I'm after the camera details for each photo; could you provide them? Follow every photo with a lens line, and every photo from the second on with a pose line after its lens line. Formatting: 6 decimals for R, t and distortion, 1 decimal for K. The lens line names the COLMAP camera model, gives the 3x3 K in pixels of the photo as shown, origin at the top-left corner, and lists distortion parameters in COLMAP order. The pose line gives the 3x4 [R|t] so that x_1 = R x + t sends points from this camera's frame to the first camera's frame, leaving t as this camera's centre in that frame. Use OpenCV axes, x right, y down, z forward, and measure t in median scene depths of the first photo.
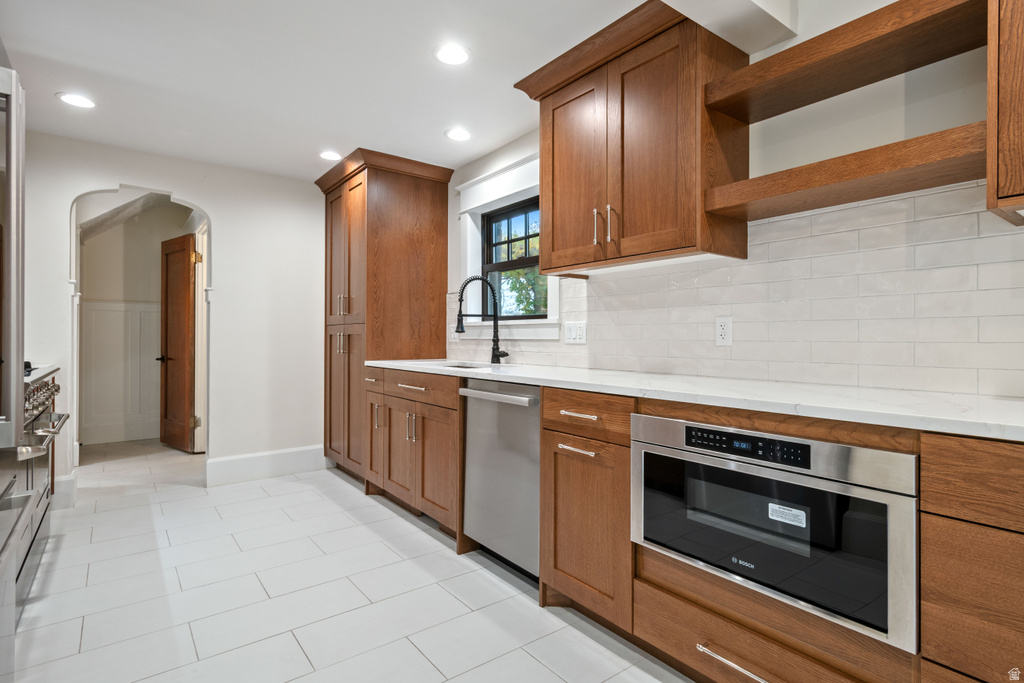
lens RADIAL K [[521.6, 0, 517.2], [0, 521.6, 338.6], [0, 0, 1]] dist [-0.000863, 0.000048]
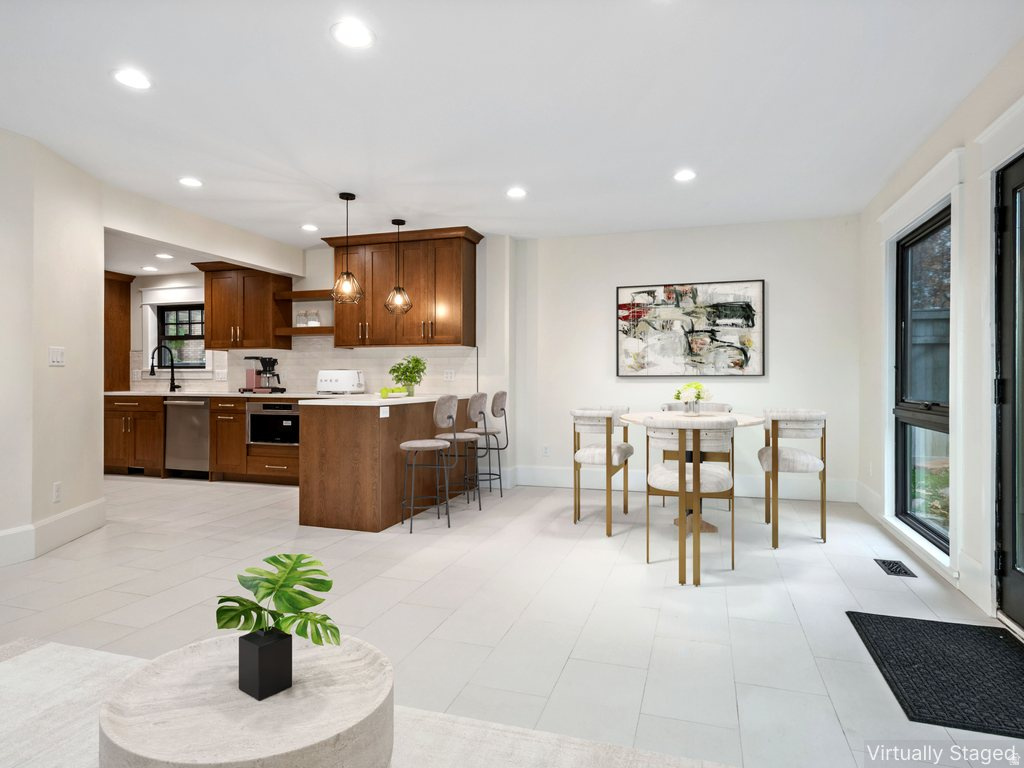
lens RADIAL K [[584.0, 0, 513.2], [0, 584.0, 379.4], [0, 0, 1]] dist [0.004472, 0.001013]
pose [[0.819313, -0.001767, 0.573344, -0.244998], [0.001566, 0.999998, 0.000844, 0.003316], [-0.573345, 0.000206, 0.819314, -1.431381]]
